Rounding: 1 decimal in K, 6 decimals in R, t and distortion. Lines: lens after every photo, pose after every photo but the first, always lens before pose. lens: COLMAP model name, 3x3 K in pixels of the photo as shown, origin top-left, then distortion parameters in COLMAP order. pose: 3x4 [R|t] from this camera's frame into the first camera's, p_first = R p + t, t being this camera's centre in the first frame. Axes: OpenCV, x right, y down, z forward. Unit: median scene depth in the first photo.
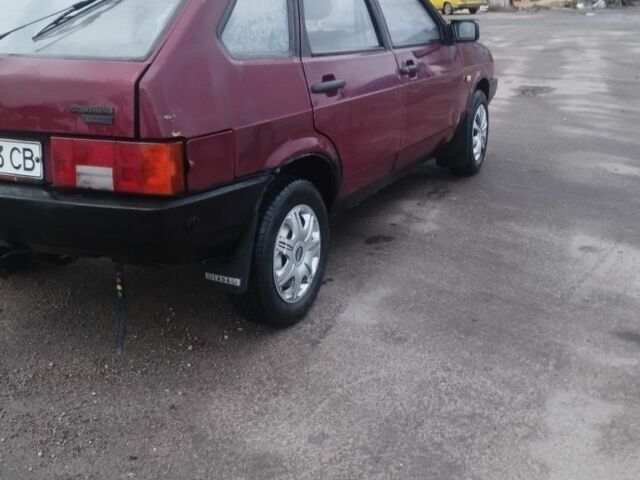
lens RADIAL K [[738.4, 0, 320.0], [0, 738.4, 240.0], [0, 0, 1]] dist [0.067427, -0.007844]
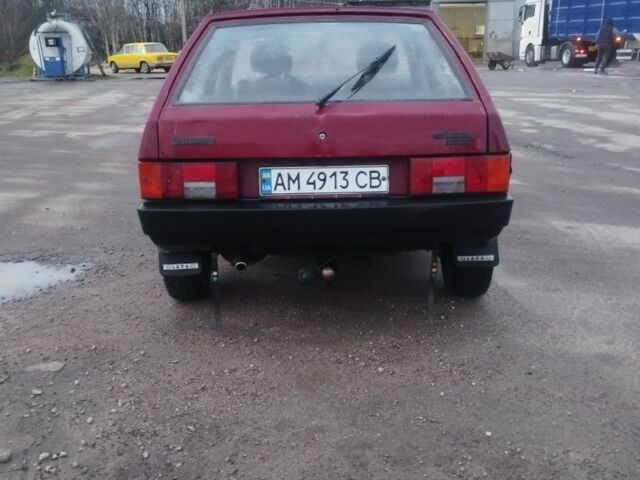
lens RADIAL K [[738.4, 0, 320.0], [0, 738.4, 240.0], [0, 0, 1]] dist [0.067427, -0.007844]
pose [[0.880793, -0.109994, 0.460549, -1.078766], [0.143731, 0.988859, -0.038713, 0.033308], [-0.451160, 0.100293, 0.886790, -0.091108]]
